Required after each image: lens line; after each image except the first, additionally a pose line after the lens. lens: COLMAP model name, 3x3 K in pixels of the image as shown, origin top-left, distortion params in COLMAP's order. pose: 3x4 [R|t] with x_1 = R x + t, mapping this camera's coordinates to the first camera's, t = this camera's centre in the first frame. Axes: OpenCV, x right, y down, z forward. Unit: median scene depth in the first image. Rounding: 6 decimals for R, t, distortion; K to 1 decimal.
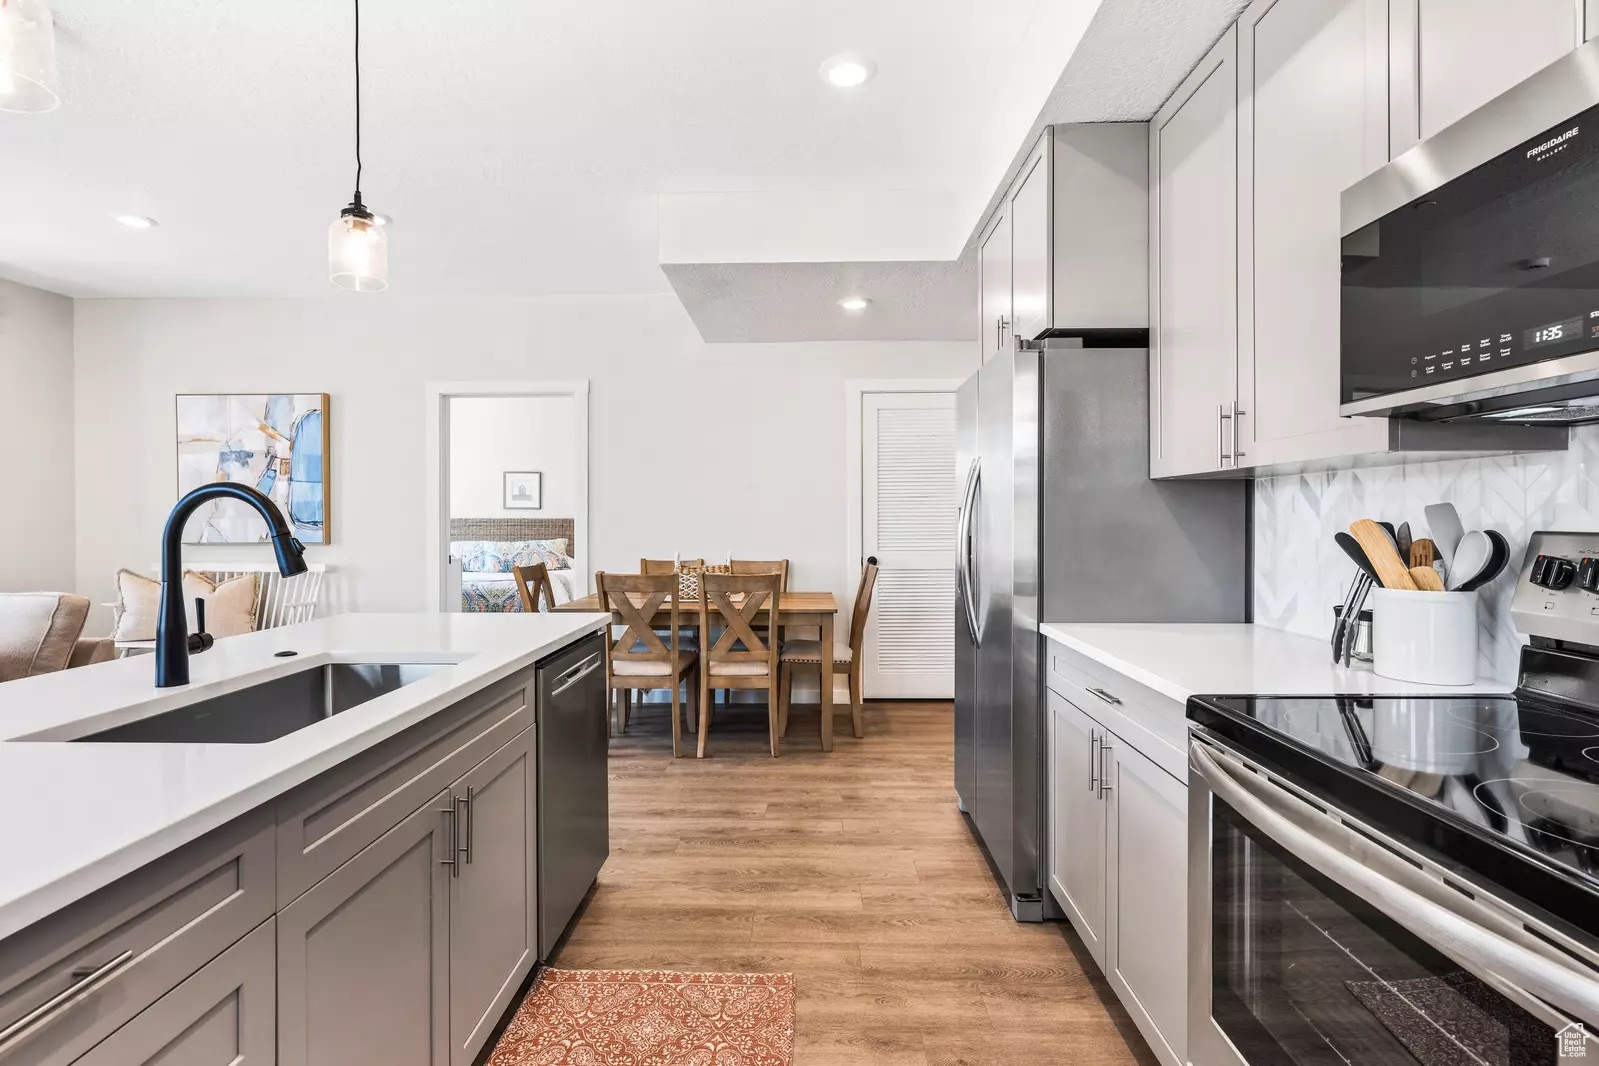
lens RADIAL K [[750.1, 0, 799.5], [0, 750.1, 533.0], [0, 0, 1]] dist [-0.011120, -0.000296]
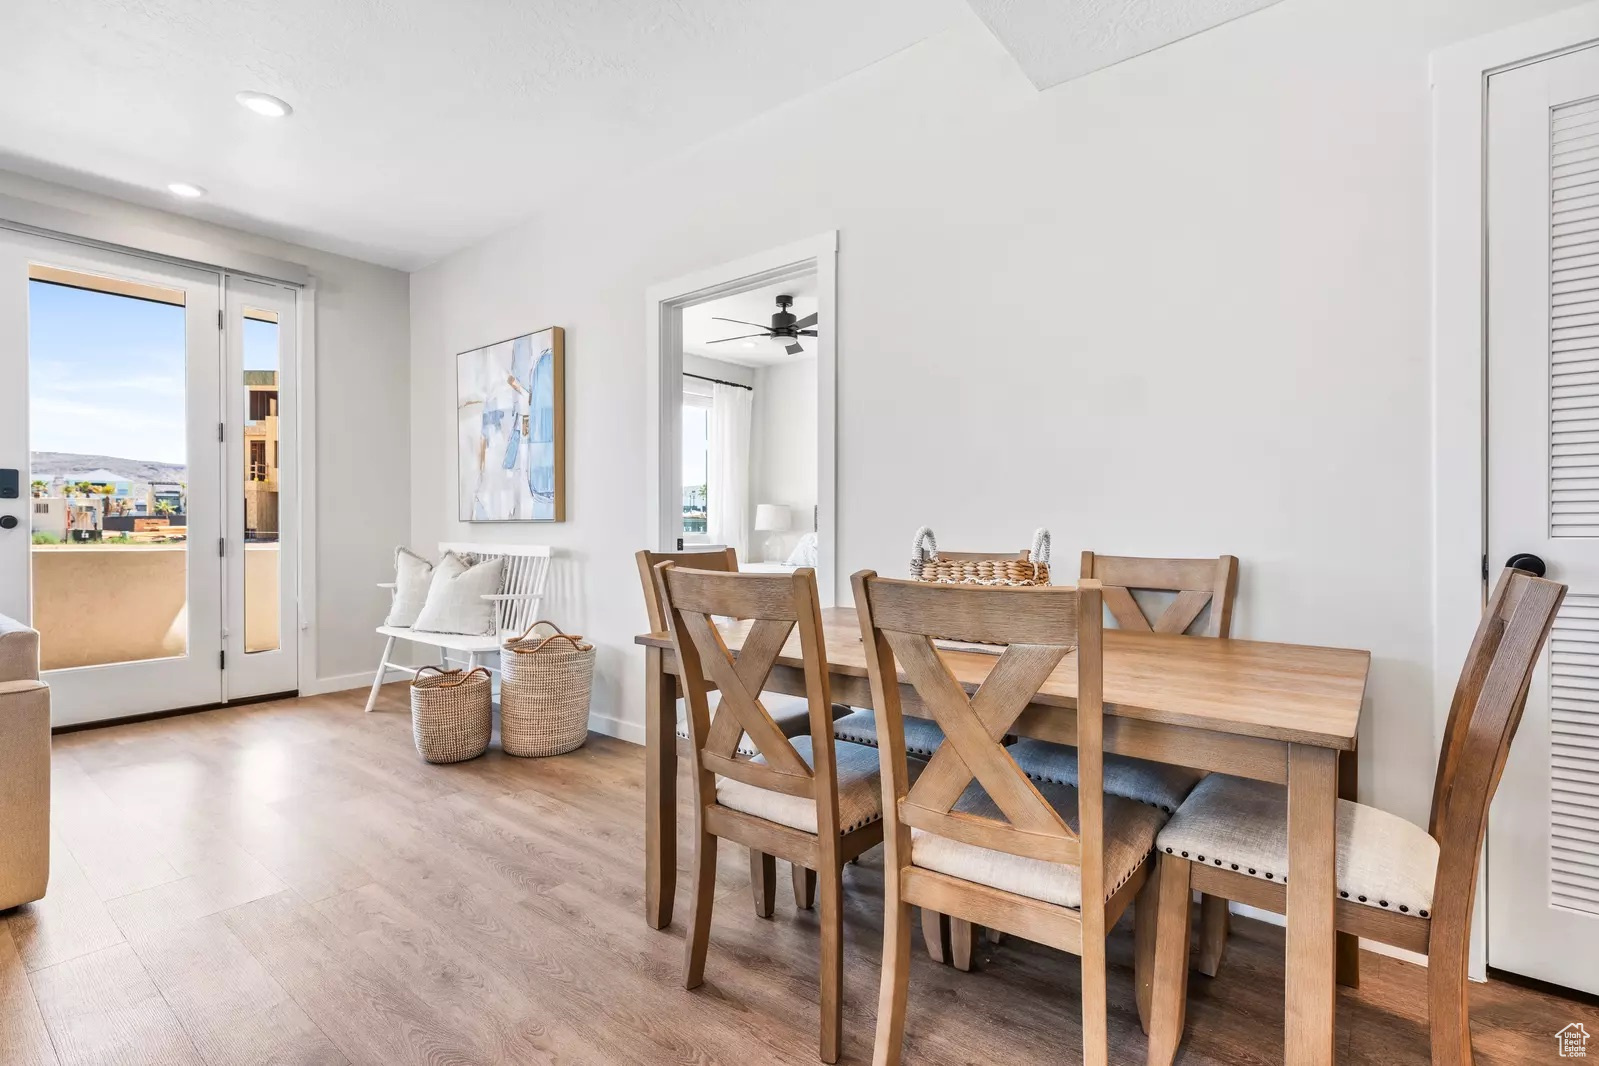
lens RADIAL K [[750.1, 0, 799.5], [0, 750.1, 533.0], [0, 0, 1]] dist [-0.011120, -0.000296]
pose [[0.787485, 0.006144, -0.616304, 0.045994], [-0.010654, 0.999937, -0.003645, 0.027548], [0.616242, 0.009437, 0.787500, 0.544836]]
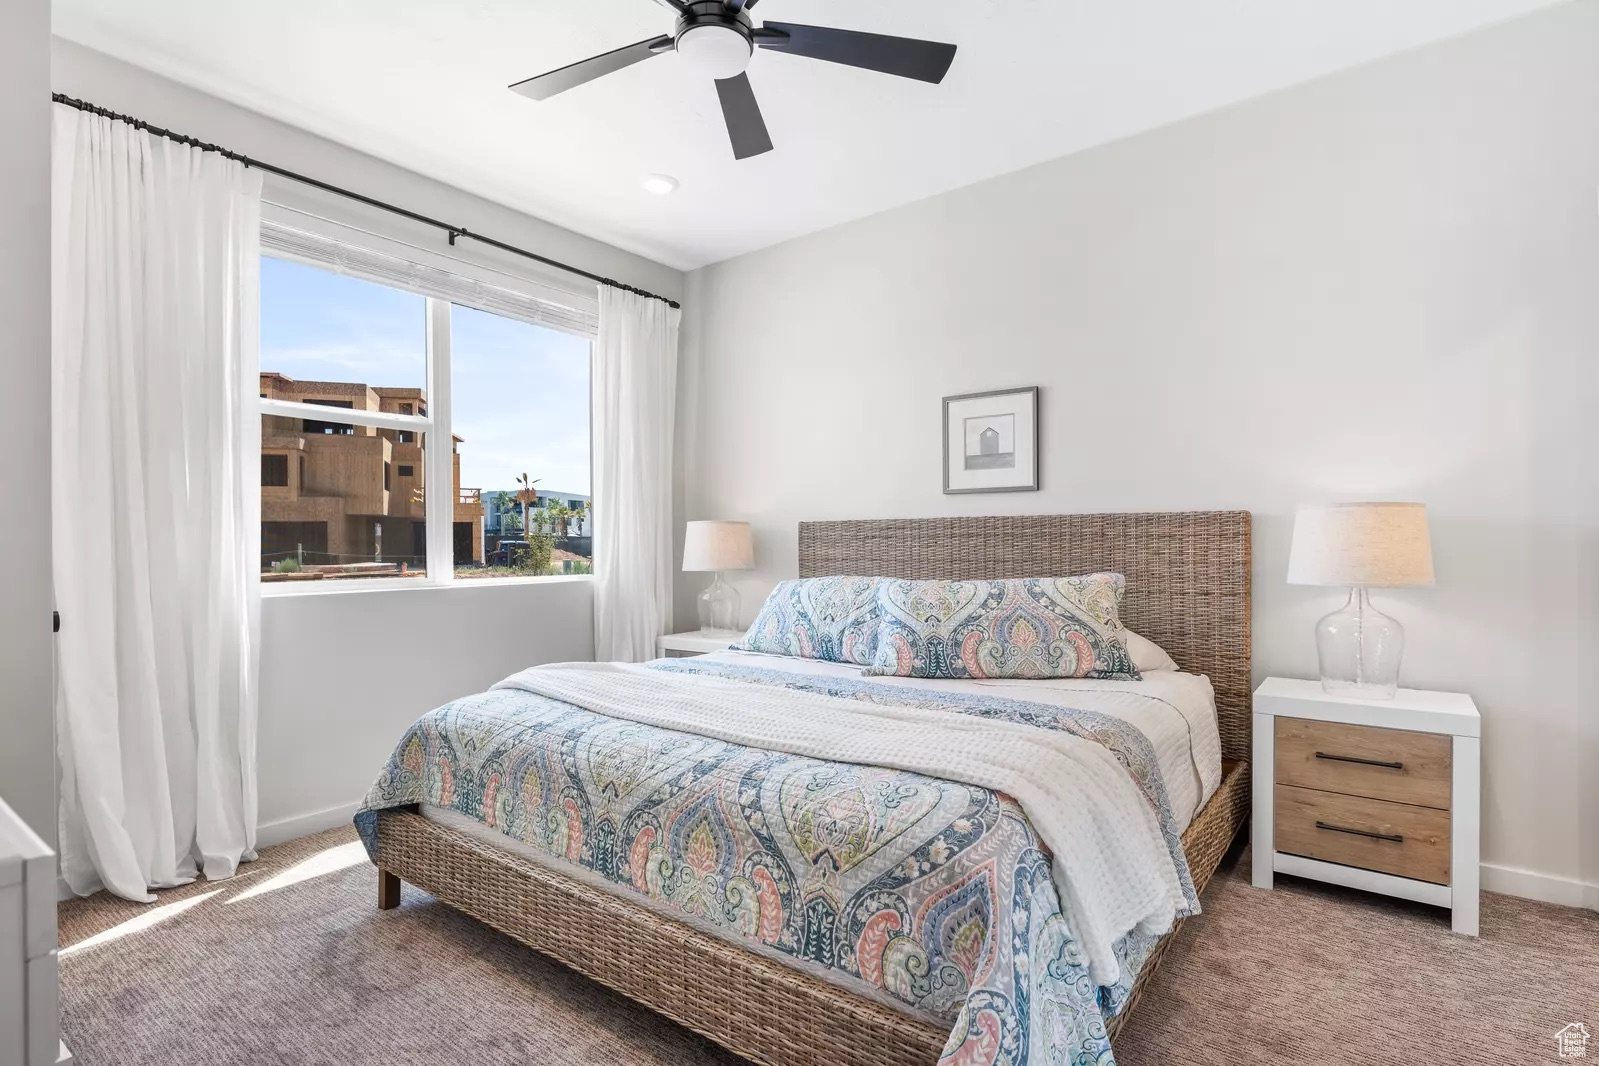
lens RADIAL K [[776.8, 0, 799.5], [0, 776.8, 533.0], [0, 0, 1]] dist [0.000177, 0.000011]
pose [[0.807138, -0.014299, -0.590190, -0.378809], [-0.004256, 0.999540, -0.030038, 0.001267], [0.590348, 0.026757, 0.806706, 1.096541]]
